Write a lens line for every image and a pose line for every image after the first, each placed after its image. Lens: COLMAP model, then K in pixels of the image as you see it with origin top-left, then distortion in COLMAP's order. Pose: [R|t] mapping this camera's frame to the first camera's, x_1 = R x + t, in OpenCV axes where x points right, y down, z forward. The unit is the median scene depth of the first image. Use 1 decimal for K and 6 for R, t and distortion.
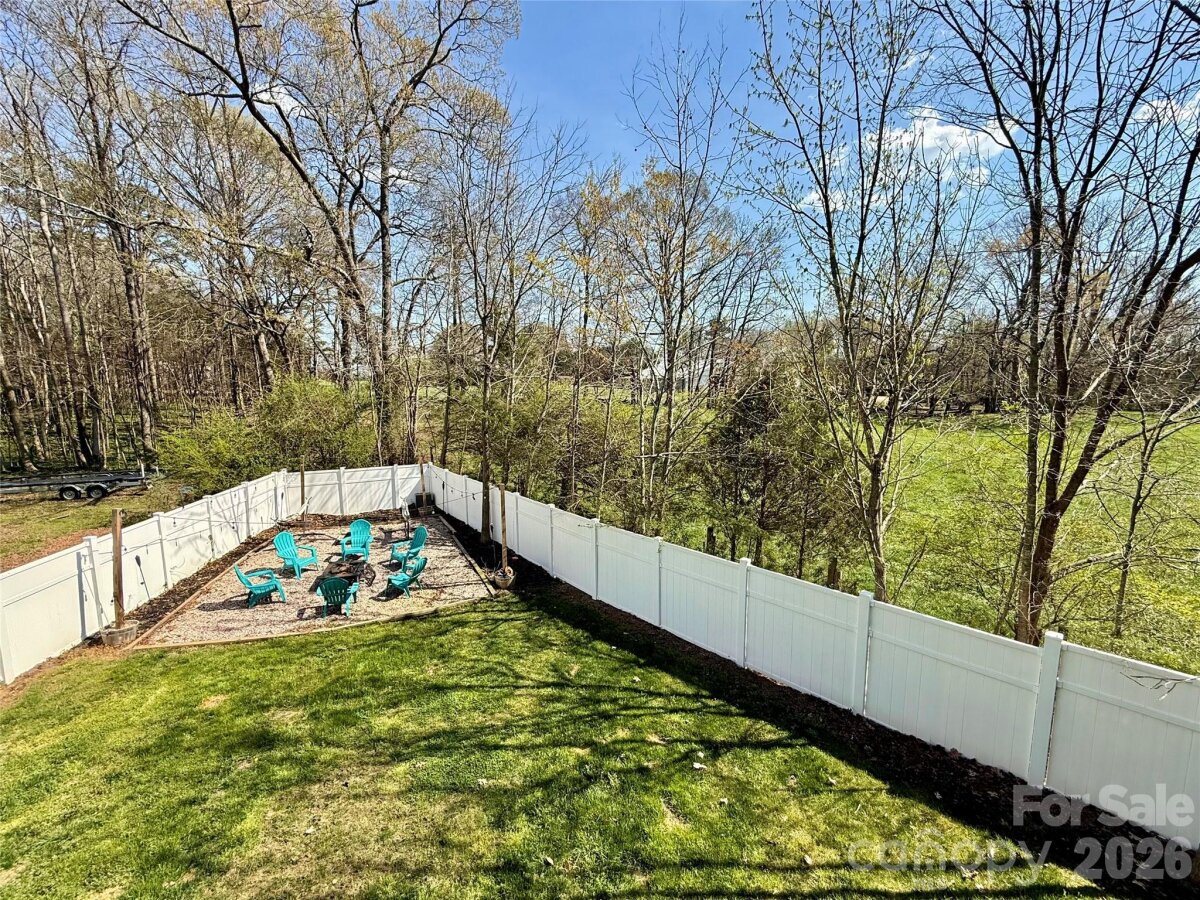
lens RADIAL K [[477.2, 0, 596.3], [0, 477.2, 451.1], [0, 0, 1]] dist [-0.000062, 0.000154]
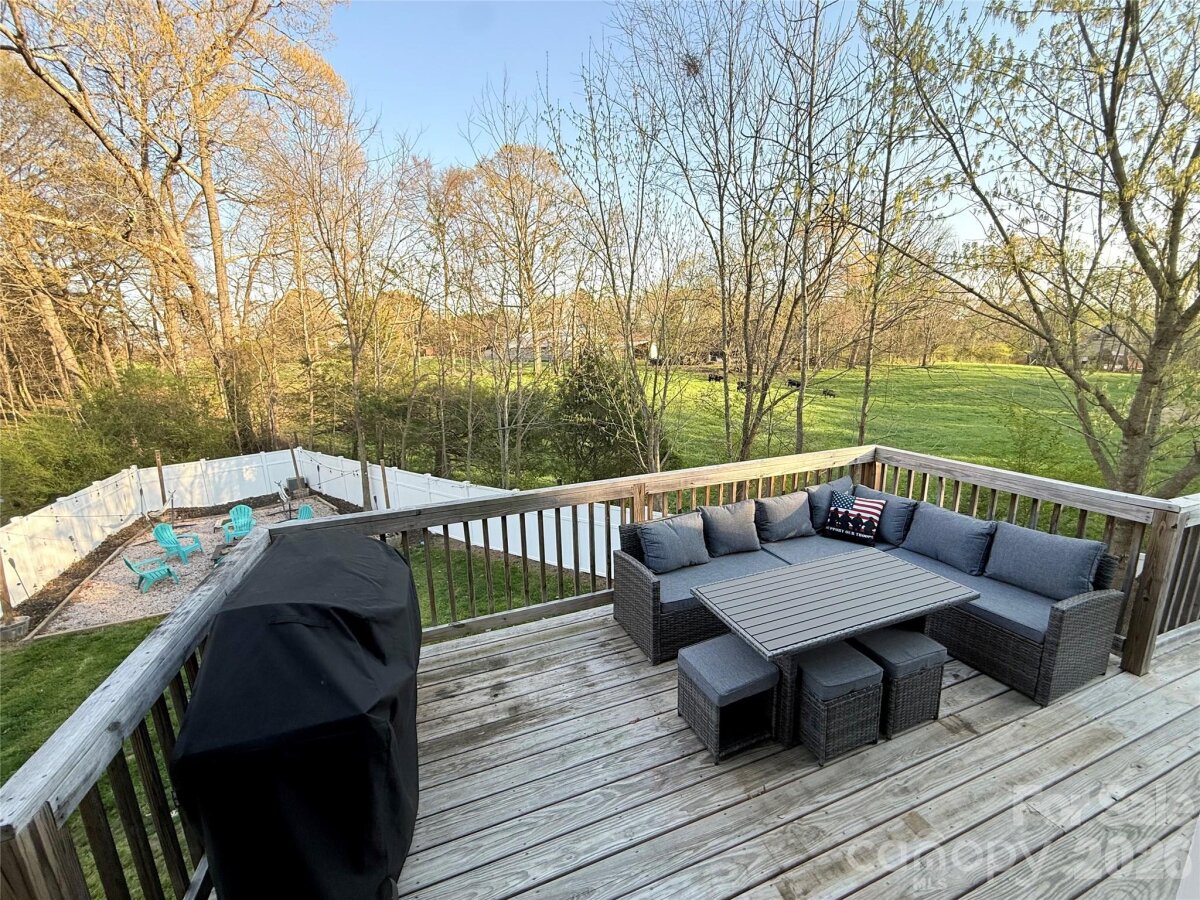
lens RADIAL K [[477.2, 0, 596.3], [0, 477.2, 451.1], [0, 0, 1]] dist [-0.000062, 0.000154]
pose [[0.964985, -0.079548, 0.249954, 0.015089], [0.062928, 0.995285, 0.073807, -0.005069], [-0.254647, -0.055494, 0.965441, -0.206056]]
